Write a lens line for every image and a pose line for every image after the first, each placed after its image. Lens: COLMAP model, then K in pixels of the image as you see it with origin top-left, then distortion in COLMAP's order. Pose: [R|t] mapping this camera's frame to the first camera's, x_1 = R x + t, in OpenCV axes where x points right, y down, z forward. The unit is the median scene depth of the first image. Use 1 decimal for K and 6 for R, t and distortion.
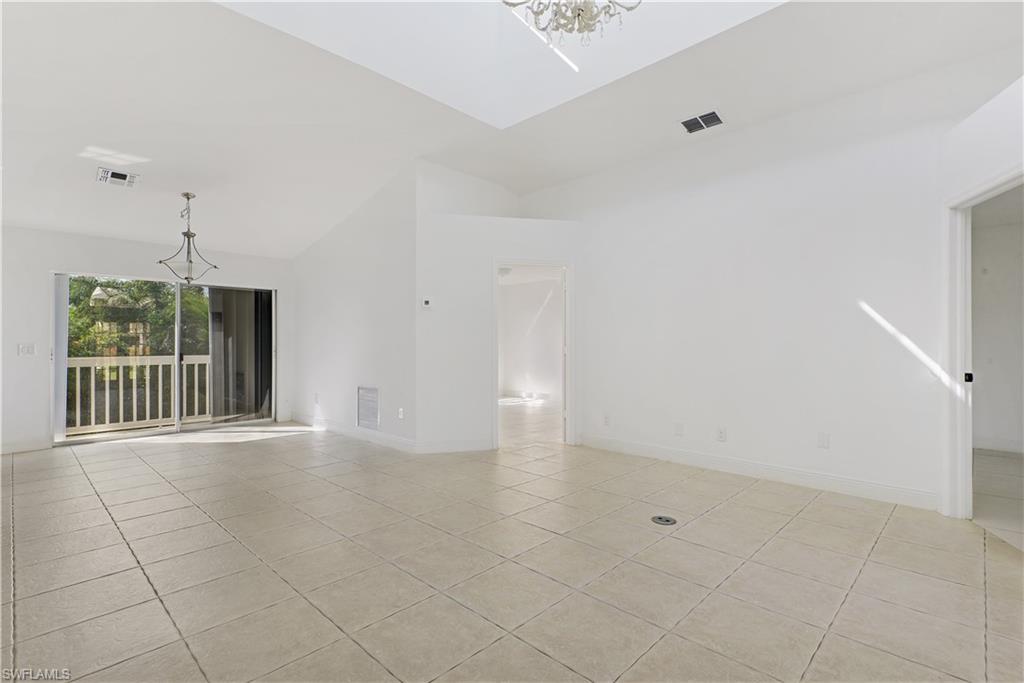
lens RADIAL K [[485.3, 0, 513.4], [0, 485.3, 347.2], [0, 0, 1]] dist [0.025591, 0.000039]
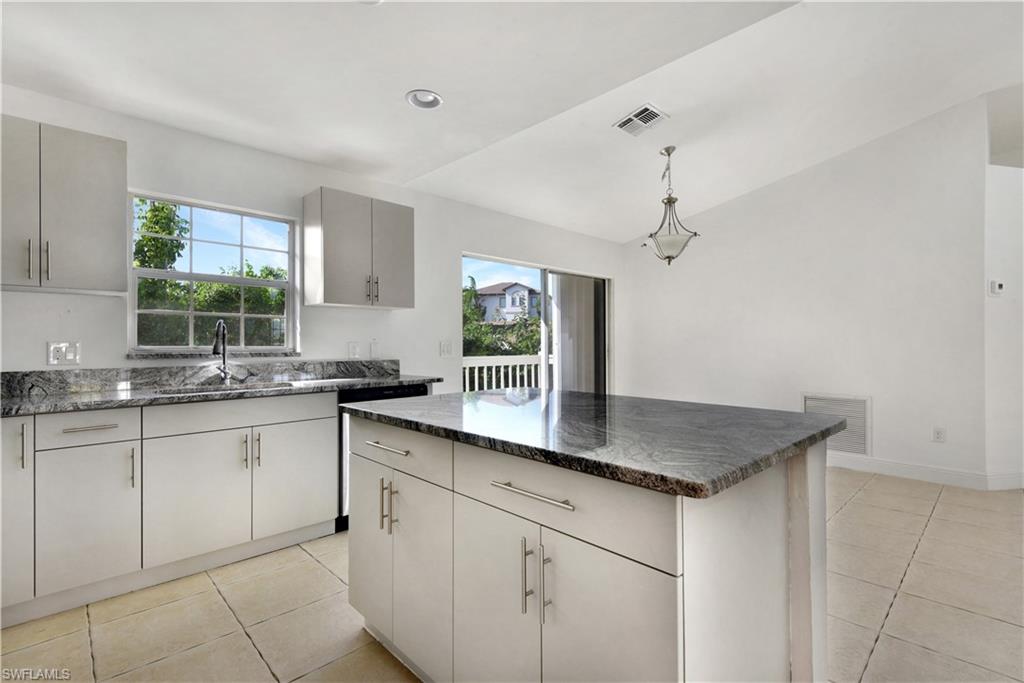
lens RADIAL K [[468.4, 0, 510.7], [0, 468.4, 344.4], [0, 0, 1]] dist [0.018363, -0.000902]
pose [[0.999325, 0.004121, -0.036509, -0.767162], [-0.004342, 0.999973, -0.005981, 0.003054], [0.036483, 0.006135, 0.999315, 0.217933]]
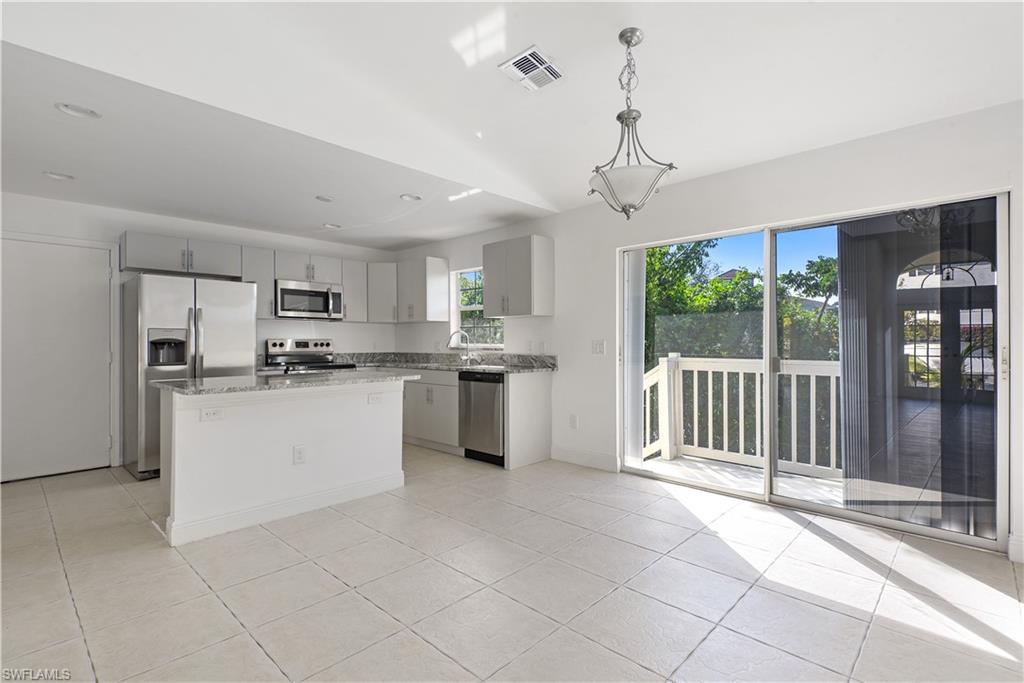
lens RADIAL K [[476.5, 0, 513.5], [0, 476.5, 343.4], [0, 0, 1]] dist [0.017699, -0.000431]
pose [[0.013259, 0.008018, -0.999880, -0.157759], [-0.007425, 0.999941, 0.007920, -0.005427], [0.999885, 0.007319, 0.013318, 0.766623]]
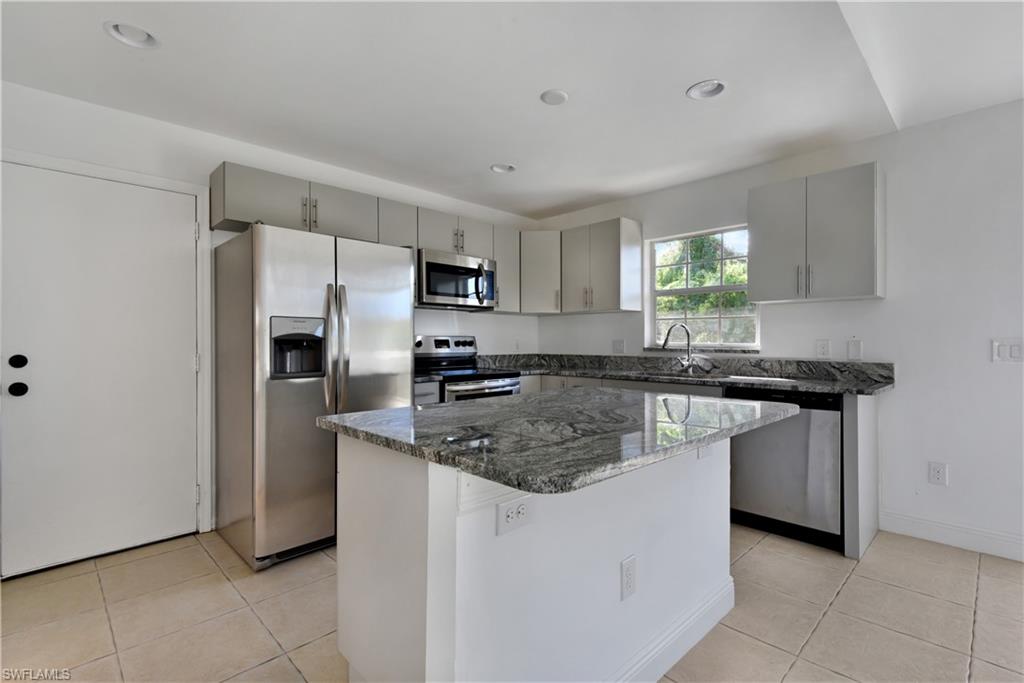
lens RADIAL K [[468.4, 0, 510.7], [0, 468.4, 344.4], [0, 0, 1]] dist [0.018363, -0.000902]
pose [[-0.019161, 0.014566, -0.999710, -0.454577], [-0.010417, 0.999837, 0.014768, -0.001802], [0.999762, 0.010697, -0.019006, 0.467042]]
